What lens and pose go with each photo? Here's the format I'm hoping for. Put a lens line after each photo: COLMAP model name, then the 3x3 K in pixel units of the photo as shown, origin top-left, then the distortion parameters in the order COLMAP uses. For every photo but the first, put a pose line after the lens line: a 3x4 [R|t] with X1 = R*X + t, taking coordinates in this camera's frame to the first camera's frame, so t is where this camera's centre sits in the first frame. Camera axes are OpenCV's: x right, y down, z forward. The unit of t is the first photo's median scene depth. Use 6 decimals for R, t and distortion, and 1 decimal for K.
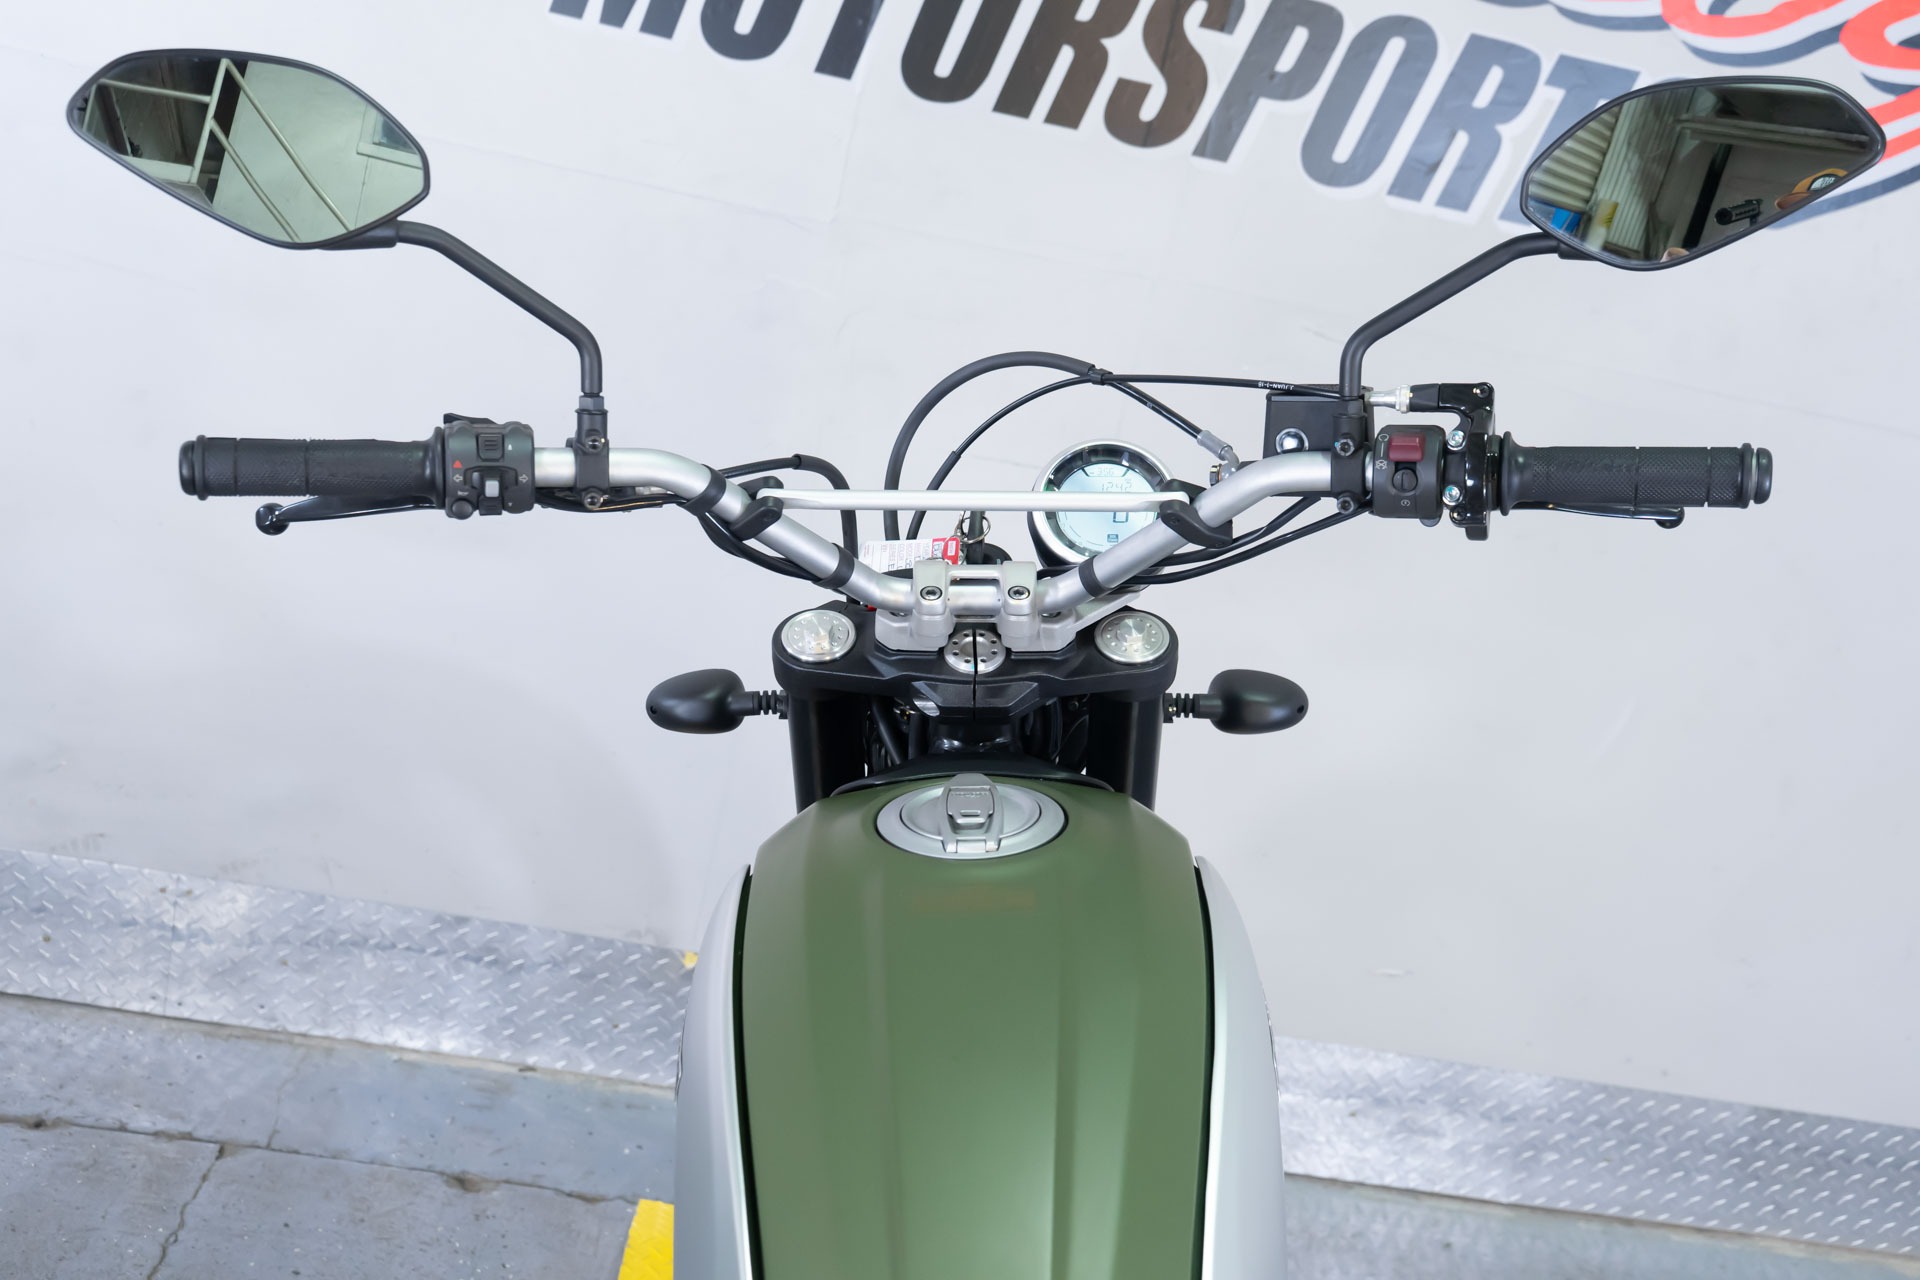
lens RADIAL K [[1934.1, 0, 959.4], [0, 1934.1, 638.8], [0, 0, 1]] dist [0.016106, 0.000000]
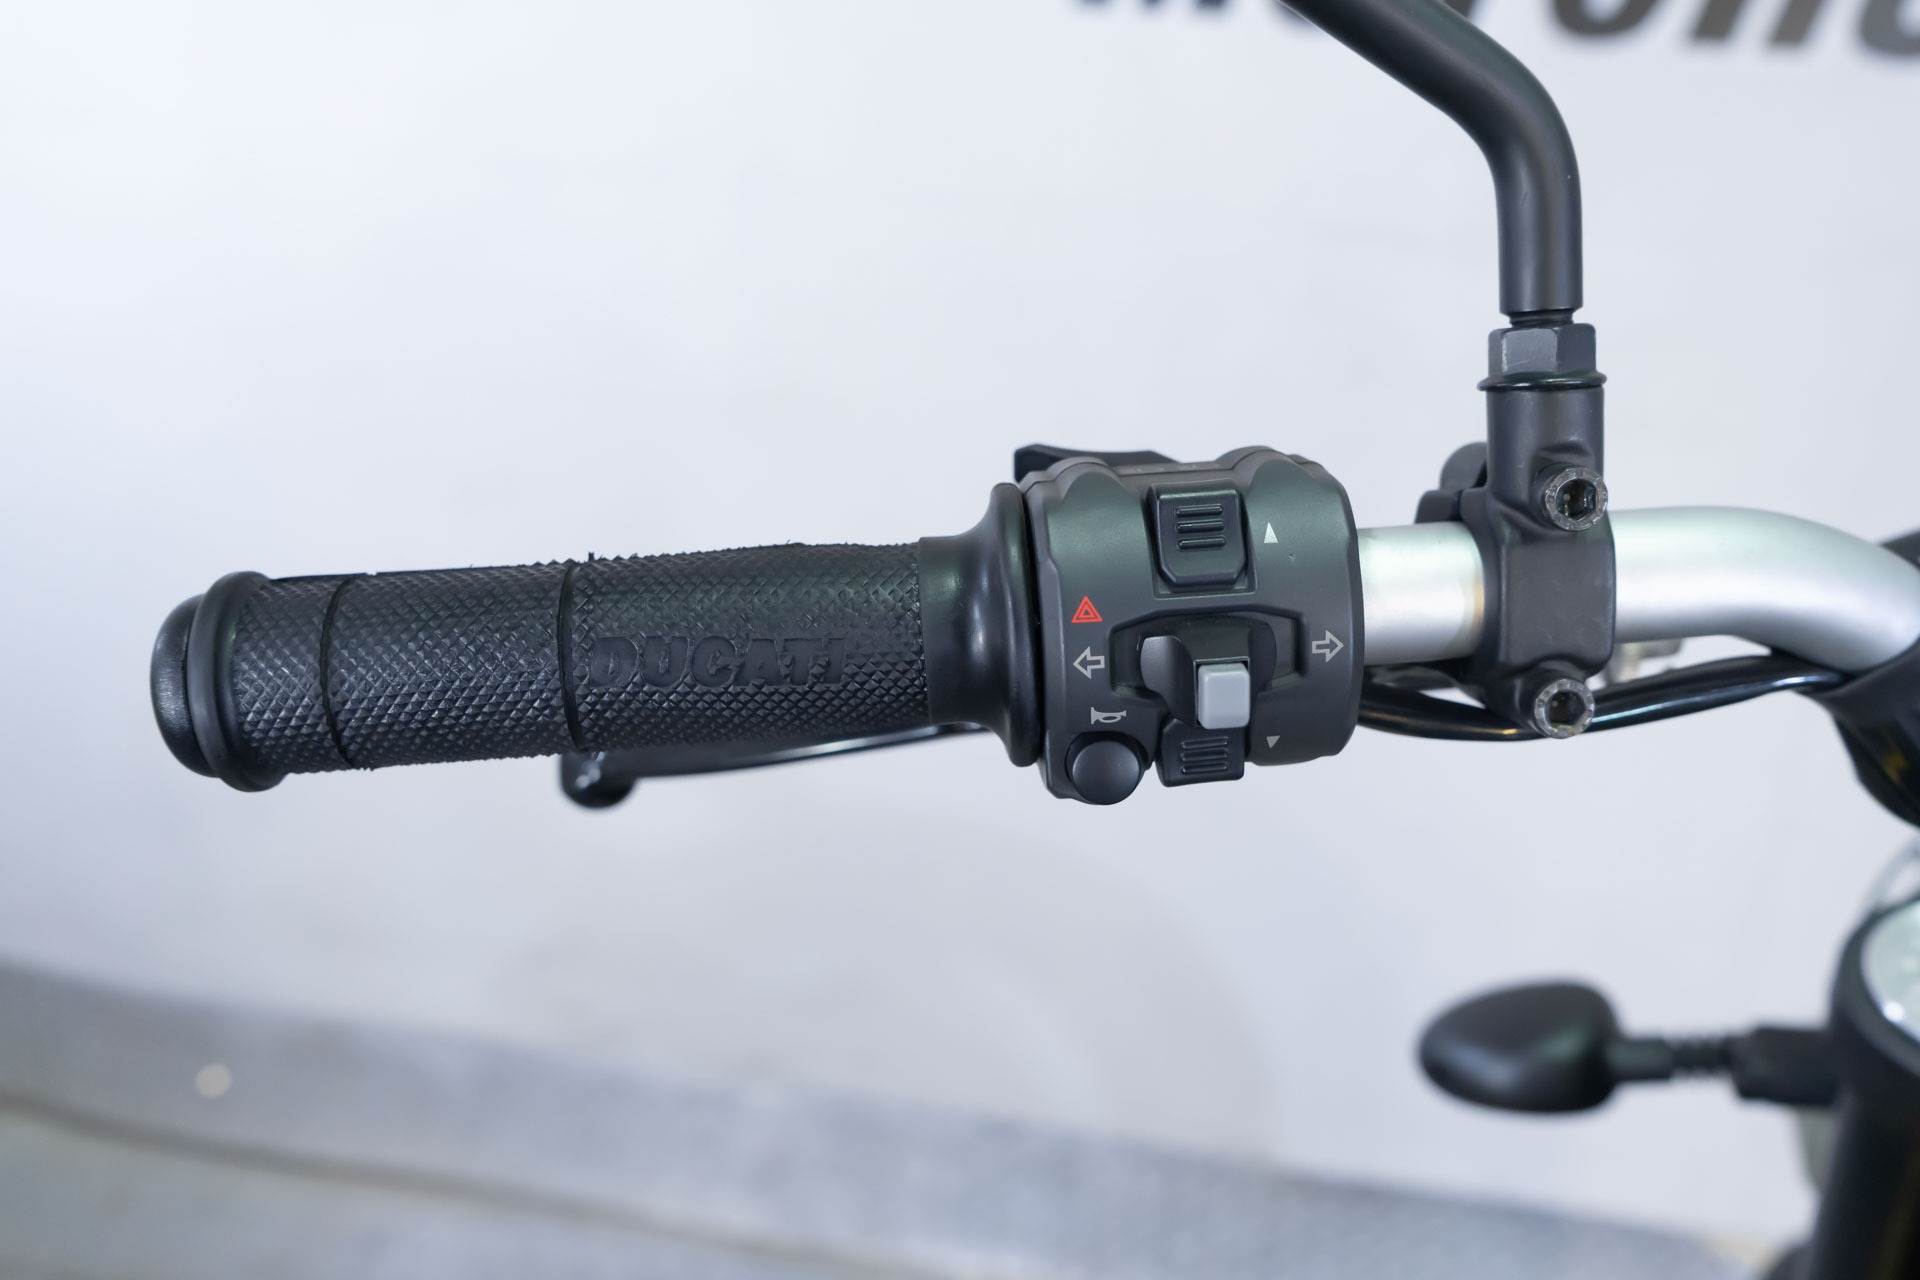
lens RADIAL K [[1555.6, 0, 947.4], [0, 1555.6, 634.5], [0, 0, 1]] dist [-0.016362, -0.003585]
pose [[0.961981, -0.064625, -0.265359, -0.209741], [0.052170, 0.997192, -0.053725, -0.072536], [0.268086, 0.037839, 0.962652, 0.748883]]
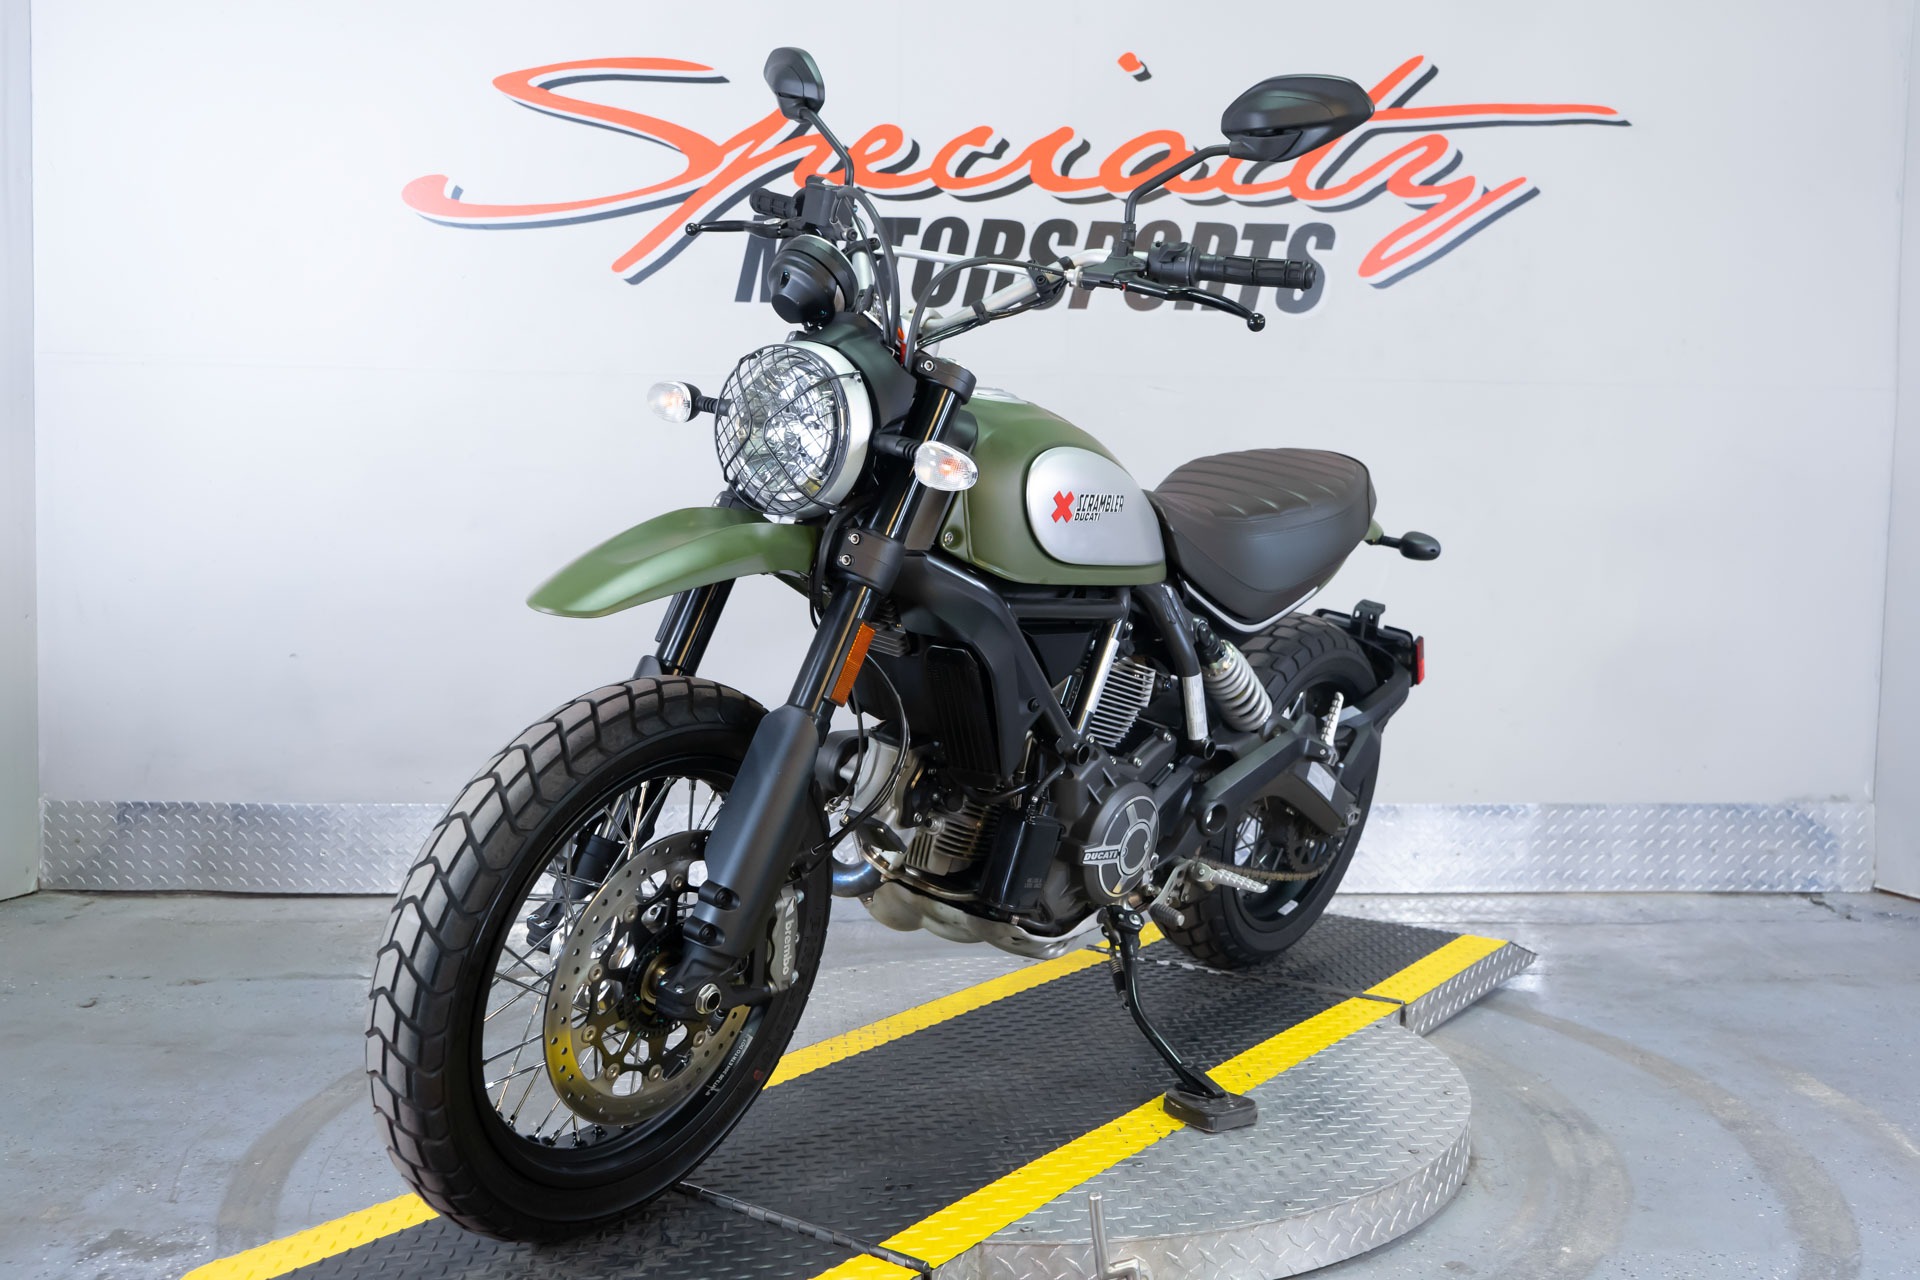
lens RADIAL K [[1842.1, 0, 964.6], [0, 1842.1, 635.2], [0, 0, 1]] dist [0.011580, 0.000000]
pose [[0.980648, -0.187693, -0.055691, 0.121901], [0.166988, 0.950364, -0.262531, 1.056591], [0.102202, 0.248151, 0.963315, -1.405645]]
